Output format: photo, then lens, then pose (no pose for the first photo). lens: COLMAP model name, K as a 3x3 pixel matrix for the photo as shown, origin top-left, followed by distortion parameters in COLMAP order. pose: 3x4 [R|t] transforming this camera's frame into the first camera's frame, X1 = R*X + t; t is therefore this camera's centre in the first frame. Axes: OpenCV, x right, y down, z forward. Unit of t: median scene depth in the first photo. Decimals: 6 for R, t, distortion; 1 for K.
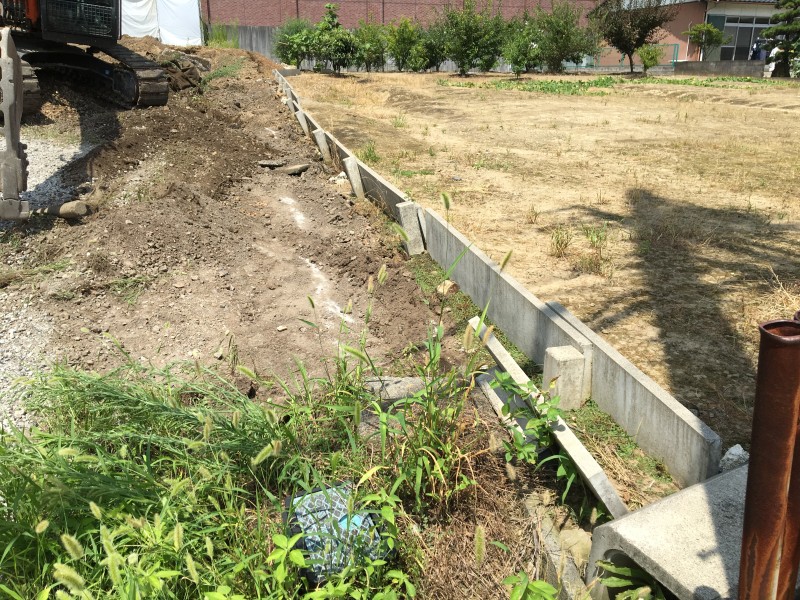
lens RADIAL K [[667.4, 0, 401.0], [0, 667.4, 301.0], [0, 0, 1]] dist [0.072800, -0.094589]
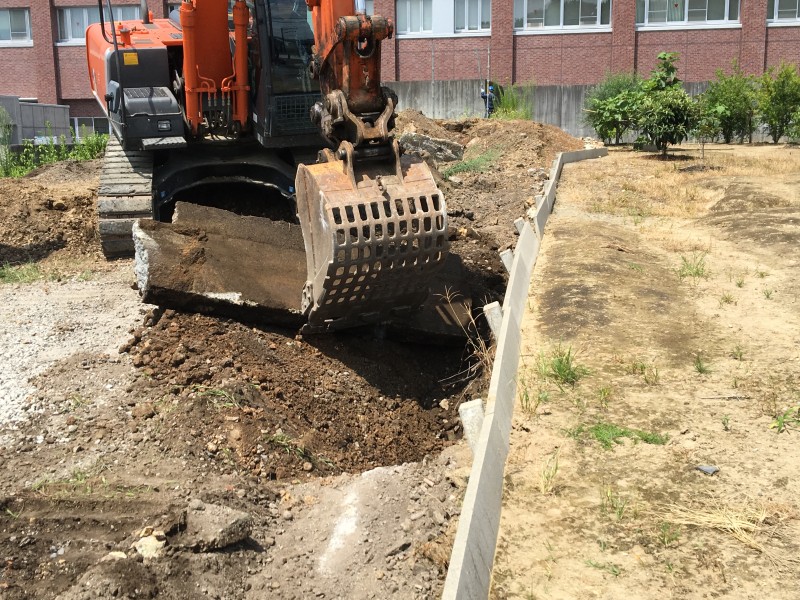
lens RADIAL K [[921.1, 0, 399.1], [0, 921.1, 299.9], [0, 0, 1]] dist [0.034946, 0.000000]
pose [[0.915940, 0.051851, -0.397951, 0.034435], [-0.110091, 0.986041, -0.124913, -0.049230], [0.385920, 0.158223, 0.908863, 0.087921]]
